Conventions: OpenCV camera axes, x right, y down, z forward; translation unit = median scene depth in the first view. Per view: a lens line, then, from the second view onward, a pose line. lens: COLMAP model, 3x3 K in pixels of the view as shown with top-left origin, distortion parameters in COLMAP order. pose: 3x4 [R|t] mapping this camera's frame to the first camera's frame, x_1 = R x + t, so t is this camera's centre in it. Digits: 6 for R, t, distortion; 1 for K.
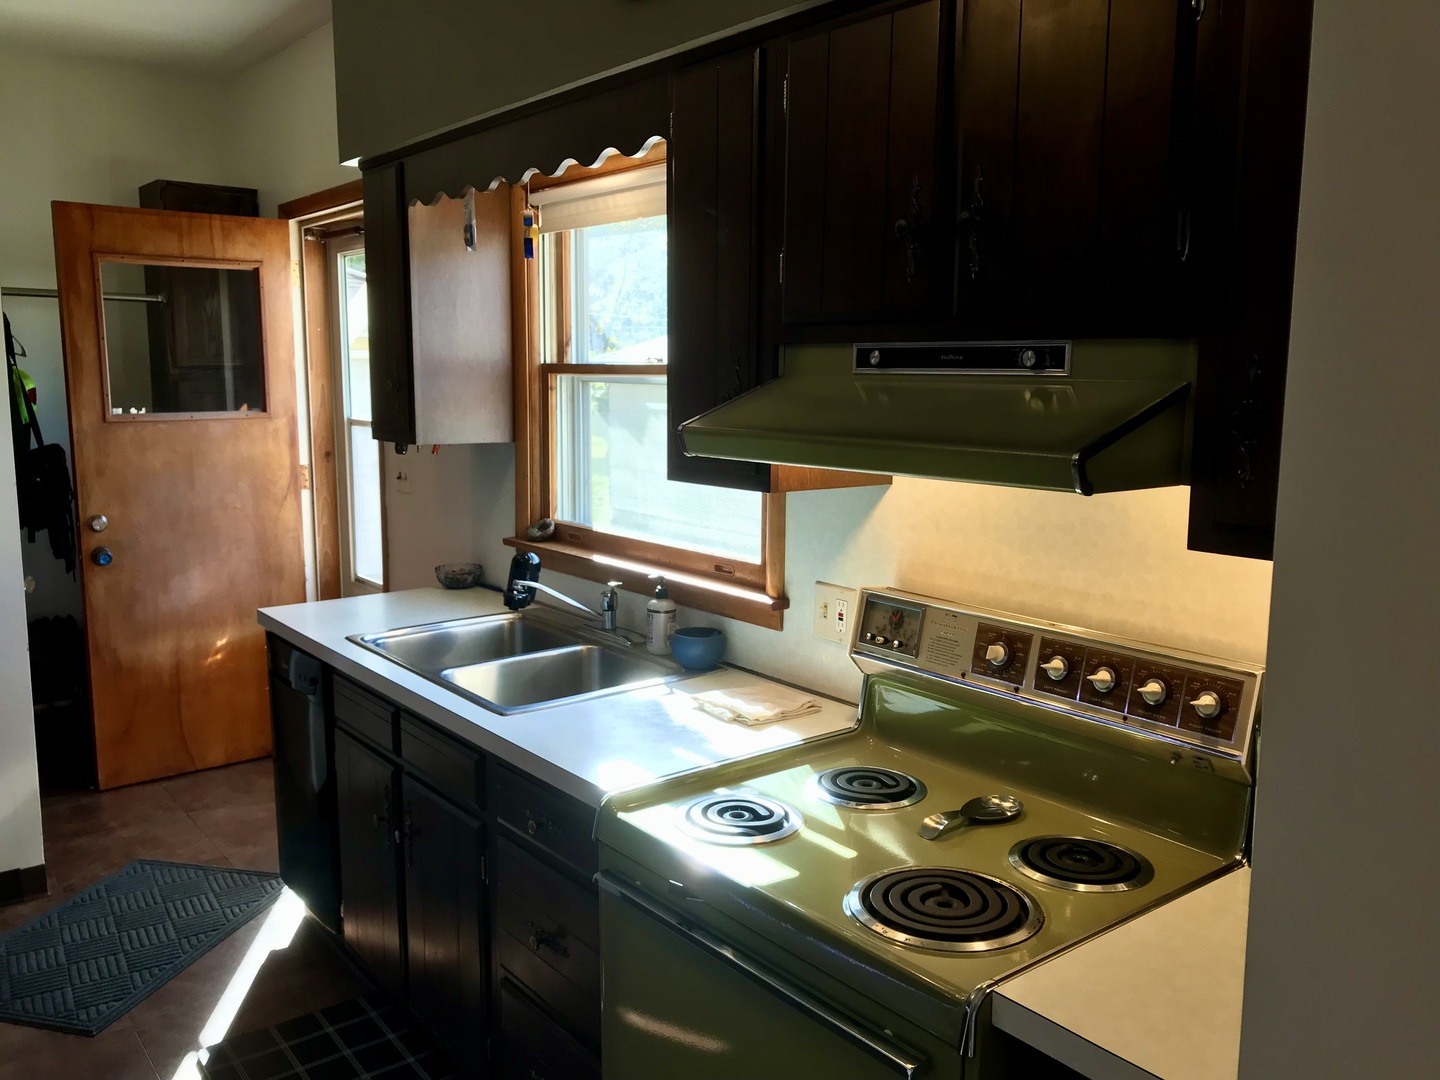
lens RADIAL K [[1159.2, 0, 720.0], [0, 1159.2, 540.0], [0, 0, 1]] dist [0.014776, -0.001396]
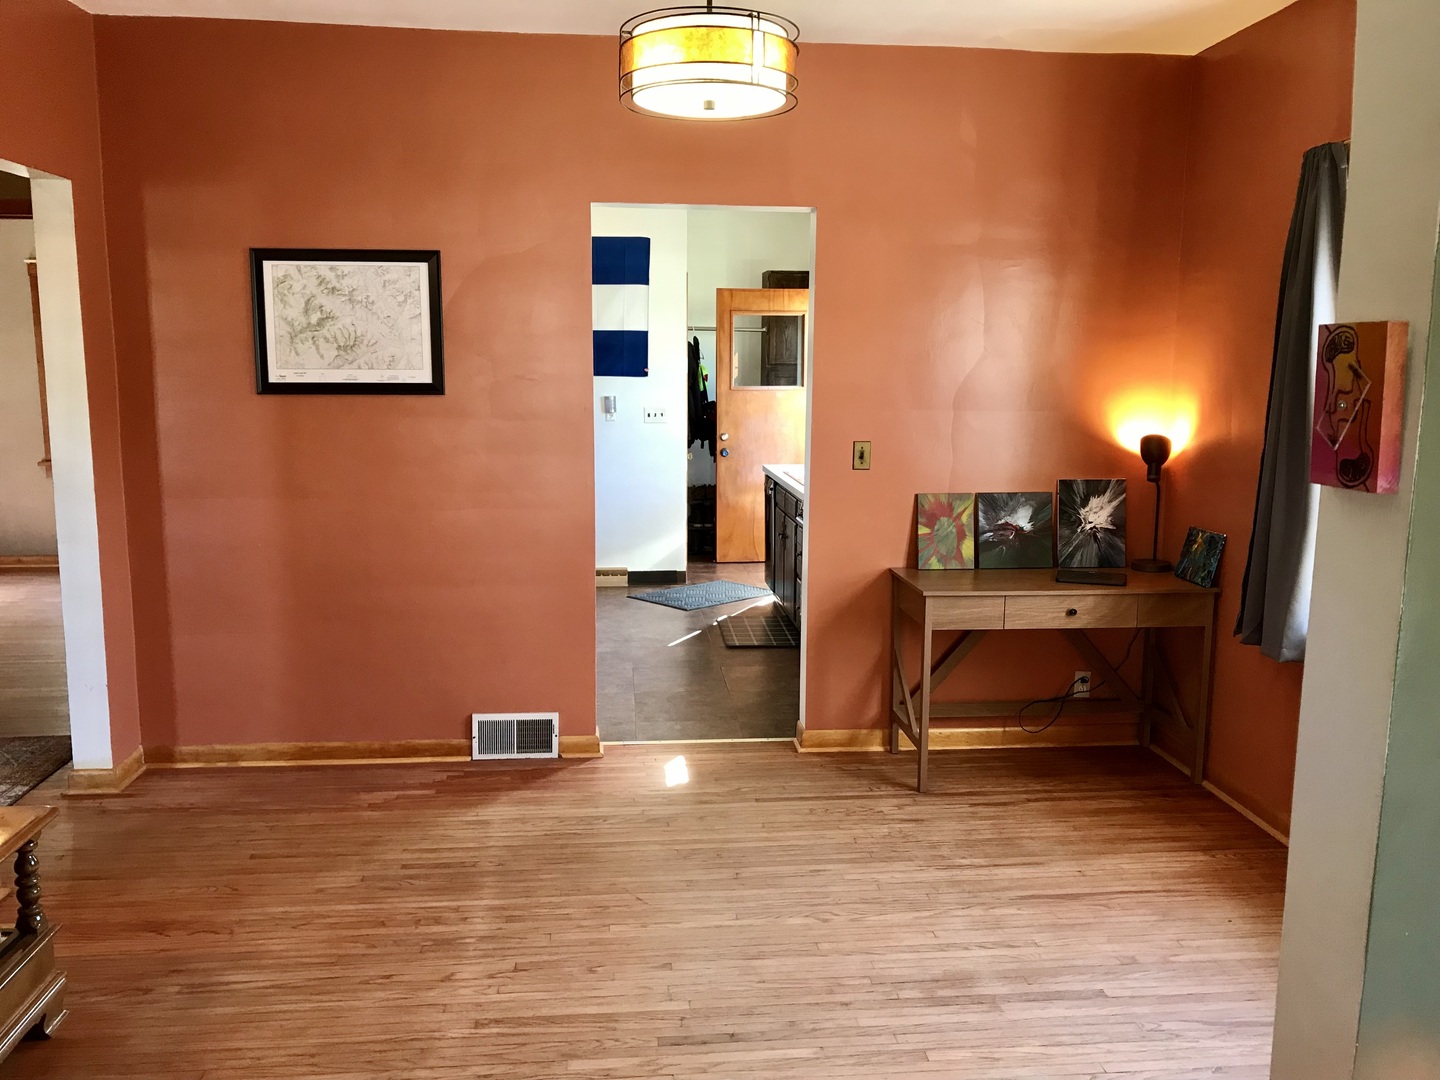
lens RADIAL K [[1159.2, 0, 720.0], [0, 1159.2, 540.0], [0, 0, 1]] dist [0.014776, -0.001396]
pose [[0.833414, 0.074662, -0.547582, 0.632531], [-0.073784, 0.996994, 0.023639, 0.122778], [0.547701, 0.020702, 0.836418, -0.775002]]
